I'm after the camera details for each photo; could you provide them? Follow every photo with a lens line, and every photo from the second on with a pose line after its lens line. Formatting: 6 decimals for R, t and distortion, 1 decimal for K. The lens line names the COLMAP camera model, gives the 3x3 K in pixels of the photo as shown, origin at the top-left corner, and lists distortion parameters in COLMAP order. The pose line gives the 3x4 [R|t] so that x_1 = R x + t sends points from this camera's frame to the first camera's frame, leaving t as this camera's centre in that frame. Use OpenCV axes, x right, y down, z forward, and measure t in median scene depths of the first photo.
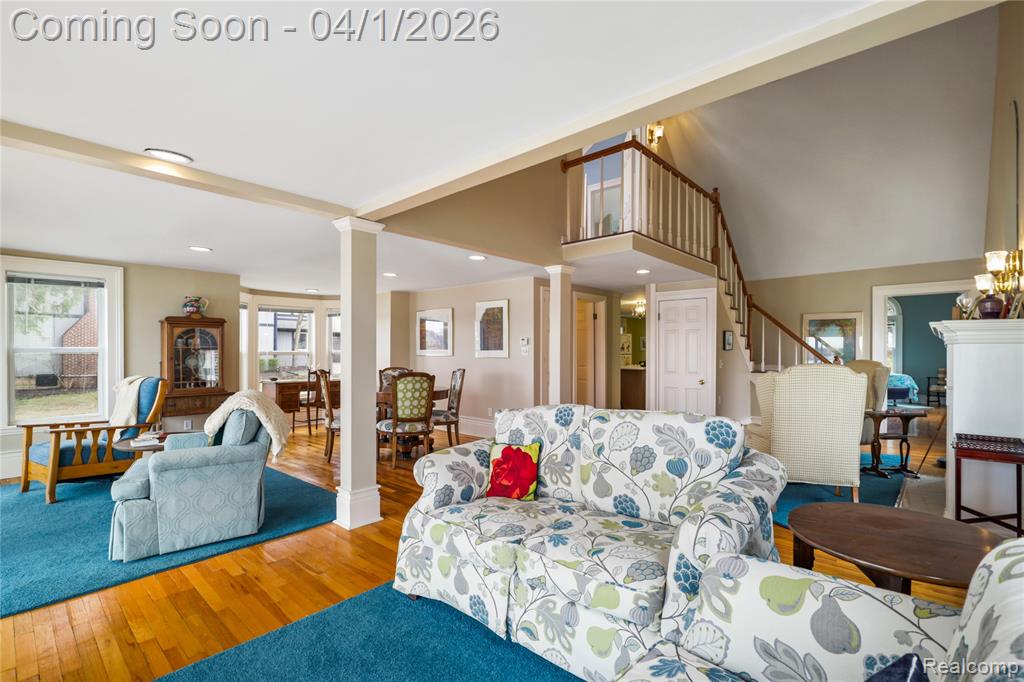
lens RADIAL K [[465.3, 0, 521.1], [0, 465.3, 346.9], [0, 0, 1]] dist [0.003265, 0.000741]
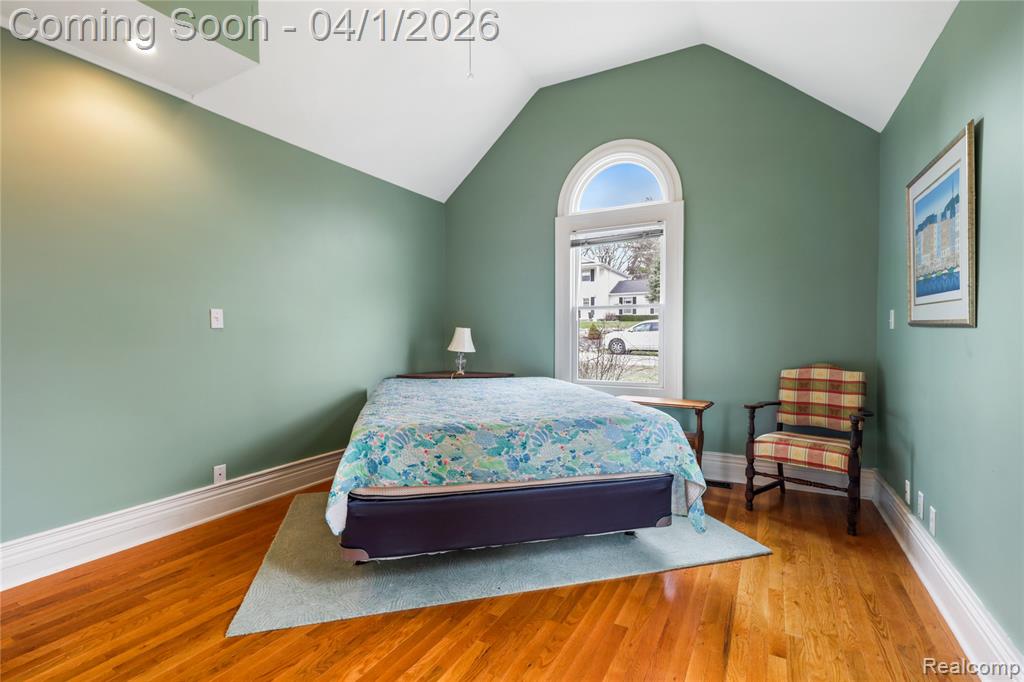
lens RADIAL K [[465.3, 0, 511.0], [0, 465.3, 345.7], [0, 0, 1]] dist [0.003265, 0.000741]
pose [[0.975290, -0.016403, 0.220317, 0.699058], [0.010442, 0.999548, 0.028193, 0.020750], [-0.220679, -0.025196, 0.975021, 0.791692]]
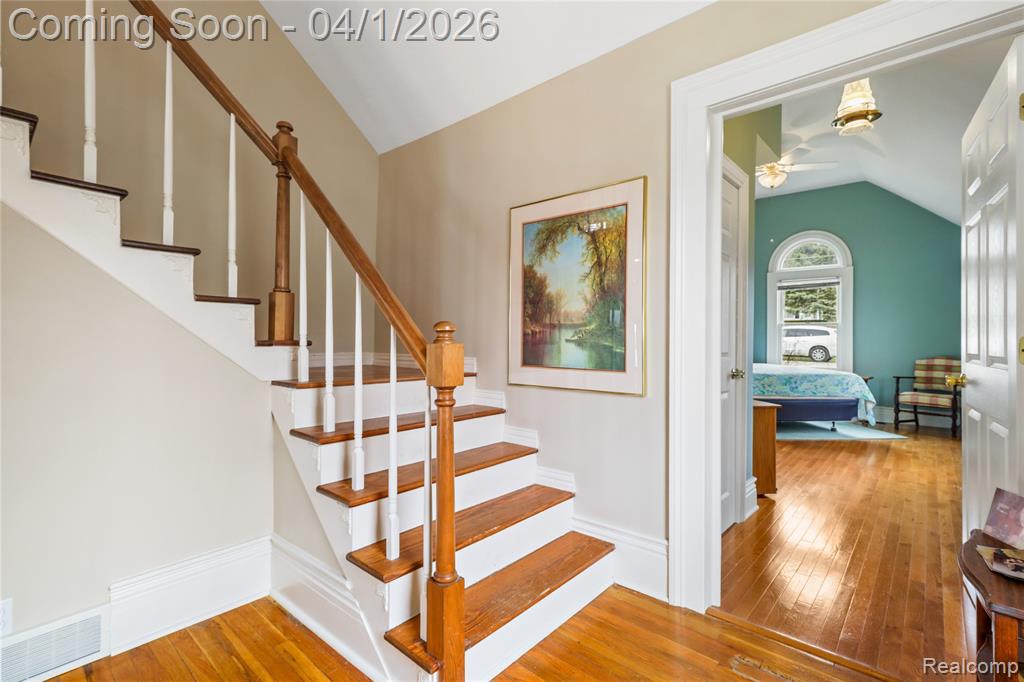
lens RADIAL K [[465.3, 0, 510.7], [0, 465.3, 335.8], [0, 0, 1]] dist [0.003265, 0.000741]
pose [[0.999982, -0.002186, 0.005650, 0.435535], [0.002190, 0.999997, -0.000642, 0.016858], [-0.005648, 0.000654, 0.999984, 0.476227]]
